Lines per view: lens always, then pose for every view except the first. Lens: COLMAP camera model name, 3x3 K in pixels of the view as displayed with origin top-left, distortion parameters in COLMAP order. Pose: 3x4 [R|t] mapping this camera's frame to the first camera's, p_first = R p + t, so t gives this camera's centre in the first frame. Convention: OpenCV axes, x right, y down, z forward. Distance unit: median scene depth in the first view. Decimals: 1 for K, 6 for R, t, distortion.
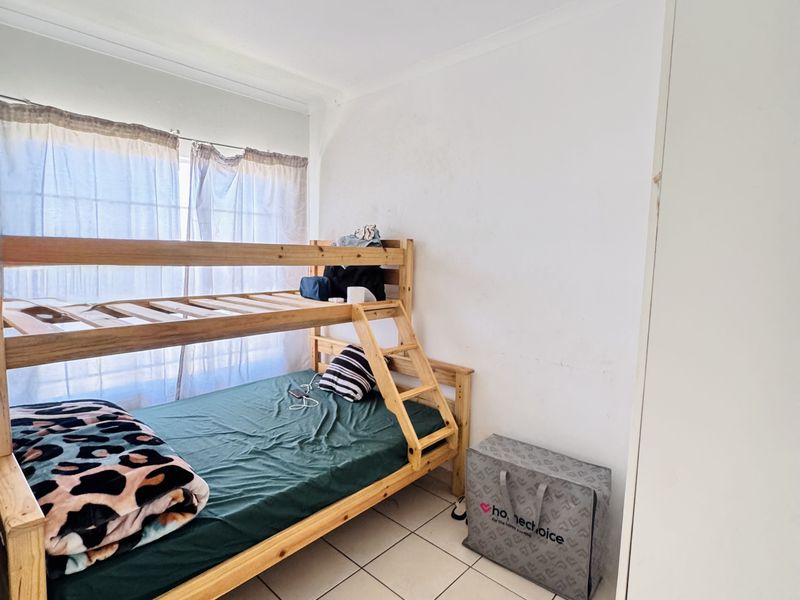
lens RADIAL K [[425.0, 0, 398.4], [0, 425.0, 300.0], [0, 0, 1]] dist [-0.011999, 0.002479]
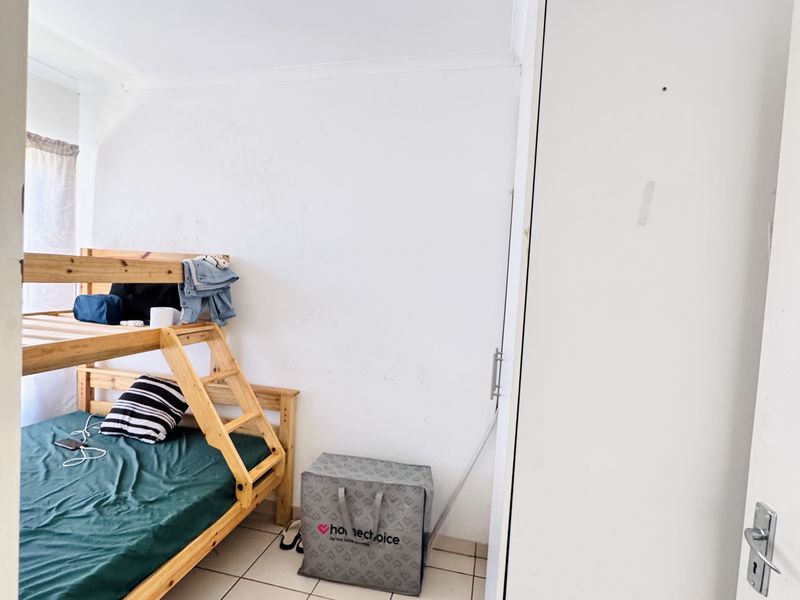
lens RADIAL K [[425.0, 0, 401.8], [0, 425.0, 299.7], [0, 0, 1]] dist [-0.011999, 0.002479]
pose [[0.868450, 0.003392, 0.495765, -0.116557], [0.014697, 0.999361, -0.032582, -0.013279], [-0.495559, 0.035582, 0.867845, 0.019422]]
